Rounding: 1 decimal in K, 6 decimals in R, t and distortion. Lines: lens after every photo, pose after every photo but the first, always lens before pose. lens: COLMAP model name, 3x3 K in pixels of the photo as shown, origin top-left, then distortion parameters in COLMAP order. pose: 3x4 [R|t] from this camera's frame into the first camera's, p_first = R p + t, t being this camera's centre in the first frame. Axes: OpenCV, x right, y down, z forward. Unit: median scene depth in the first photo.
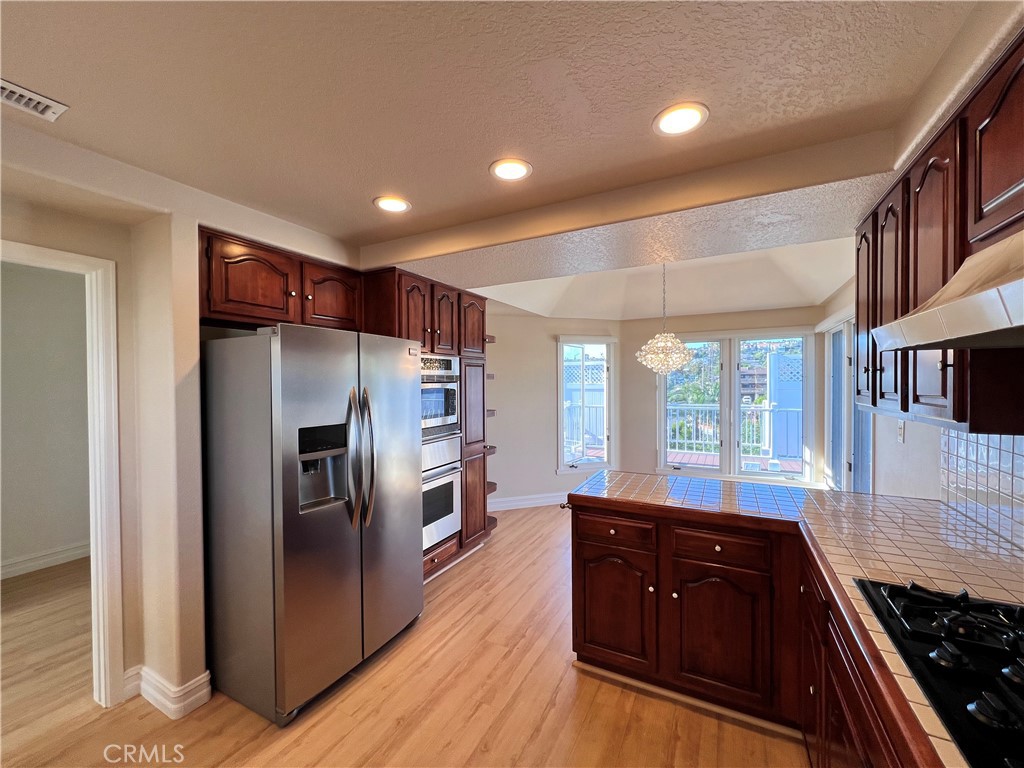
lens RADIAL K [[408.8, 0, 514.0], [0, 408.8, 384.4], [0, 0, 1]] dist [0.000100, 0.000387]
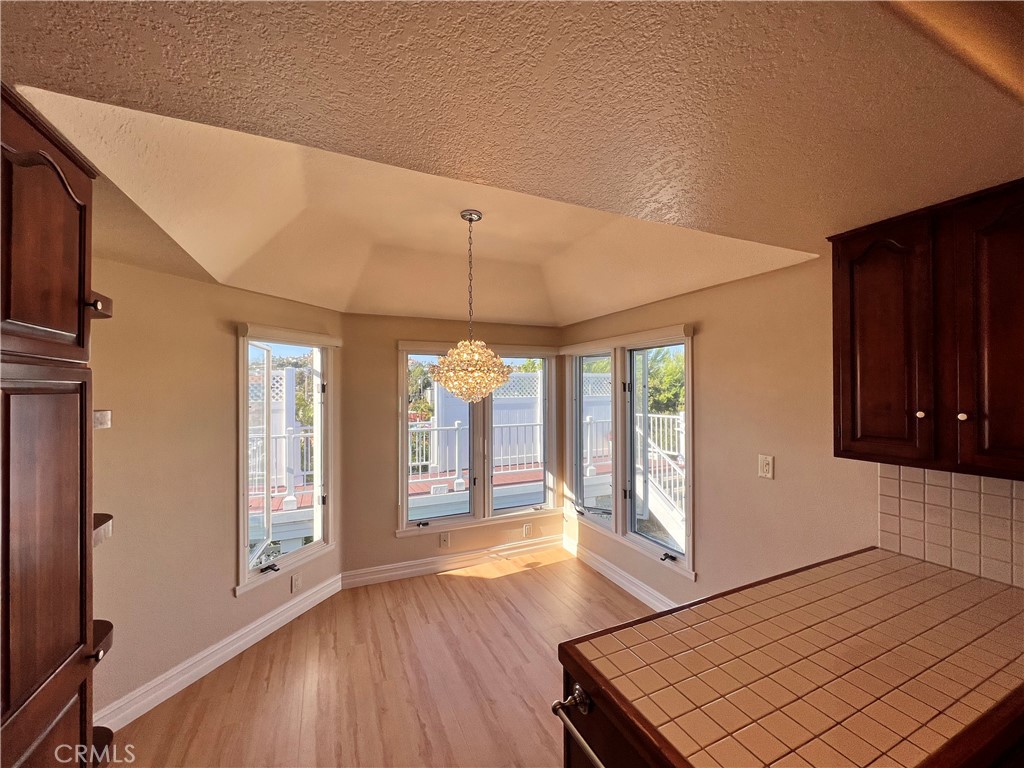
lens RADIAL K [[408.8, 0, 511.3], [0, 408.8, 387.3], [0, 0, 1]] dist [0.000100, 0.000387]
pose [[0.614648, 0.007266, 0.788768, -0.085147], [0.006429, 0.999878, -0.014220, -0.029103], [-0.788775, 0.013811, 0.614526, 0.406113]]
